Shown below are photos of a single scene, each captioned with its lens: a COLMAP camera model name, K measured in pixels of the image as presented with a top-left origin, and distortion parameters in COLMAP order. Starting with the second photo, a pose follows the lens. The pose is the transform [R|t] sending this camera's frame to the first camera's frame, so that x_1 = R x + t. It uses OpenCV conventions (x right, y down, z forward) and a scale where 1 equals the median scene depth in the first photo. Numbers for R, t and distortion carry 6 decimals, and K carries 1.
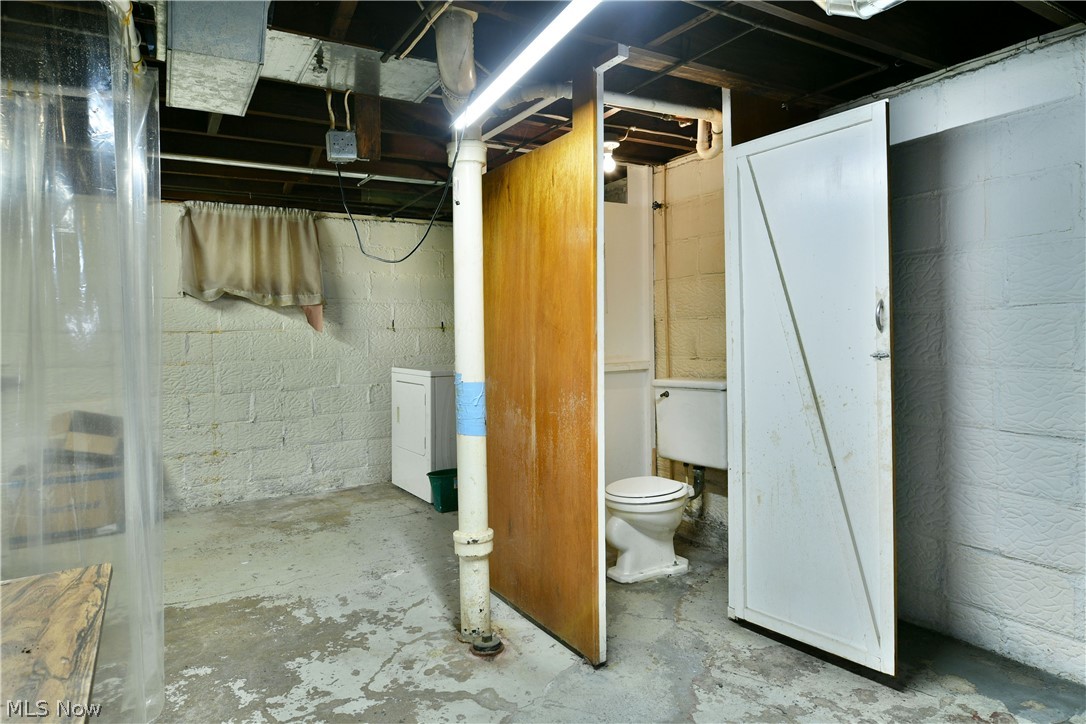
lens RADIAL K [[665.5, 0, 539.3], [0, 665.5, 358.1], [0, 0, 1]] dist [-0.008923, -0.006783]
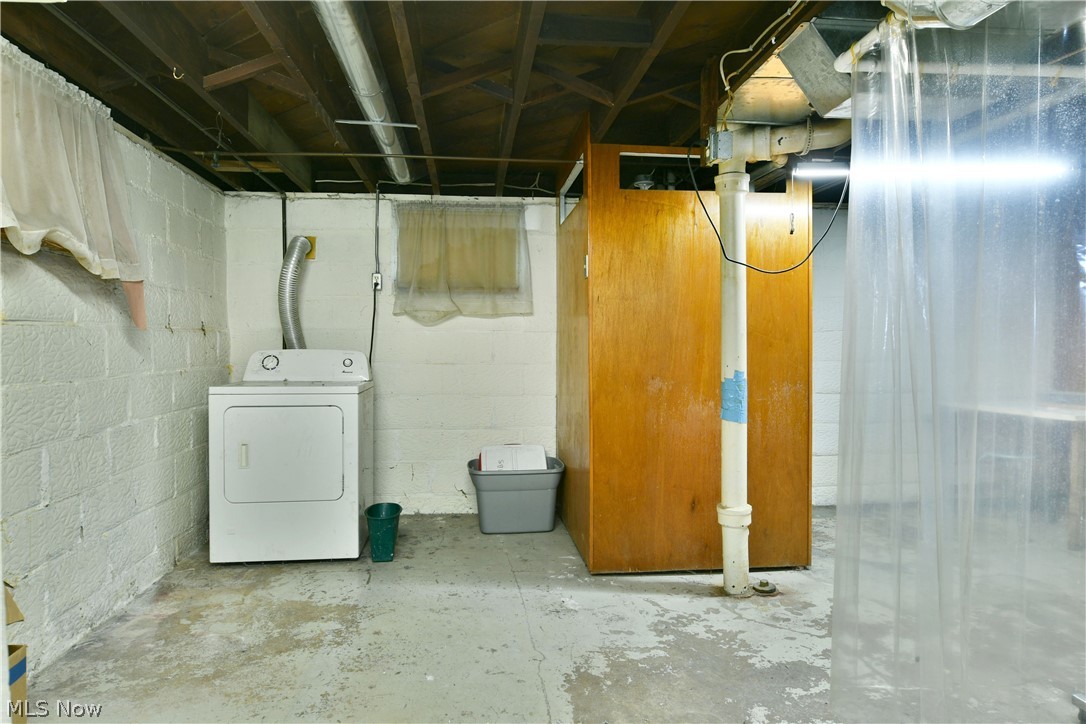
lens RADIAL K [[665.5, 0, 541.0], [0, 665.5, 358.7], [0, 0, 1]] dist [-0.008923, -0.006783]
pose [[0.407948, -0.002844, 0.913001, -1.289397], [0.025154, 0.999651, -0.008125, -0.001767], [-0.912658, 0.026280, 0.407877, 0.798751]]
